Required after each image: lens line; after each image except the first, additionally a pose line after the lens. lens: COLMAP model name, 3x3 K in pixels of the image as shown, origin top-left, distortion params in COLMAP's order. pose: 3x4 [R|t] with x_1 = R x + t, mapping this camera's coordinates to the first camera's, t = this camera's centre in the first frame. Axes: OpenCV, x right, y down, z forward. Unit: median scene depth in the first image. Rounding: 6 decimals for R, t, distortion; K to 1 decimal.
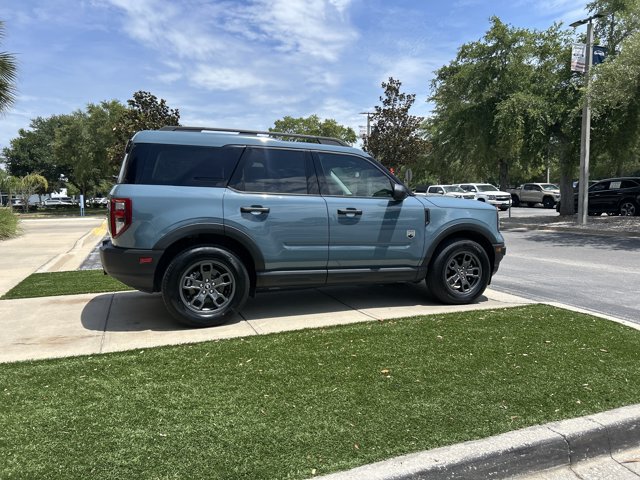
lens RADIAL K [[483.6, 0, 322.0], [0, 483.6, 243.0], [0, 0, 1]] dist [0.047221, -0.048680]
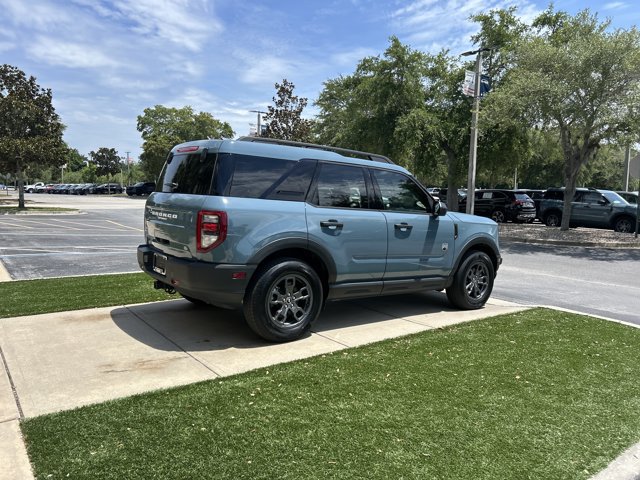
lens RADIAL K [[483.6, 0, 324.0], [0, 483.6, 236.3], [0, 0, 1]] dist [0.047221, -0.048680]
pose [[0.958736, 0.014208, 0.283944, -0.115146], [-0.012427, 0.999890, -0.008071, -0.008875], [-0.284028, 0.004209, 0.958807, 0.007356]]
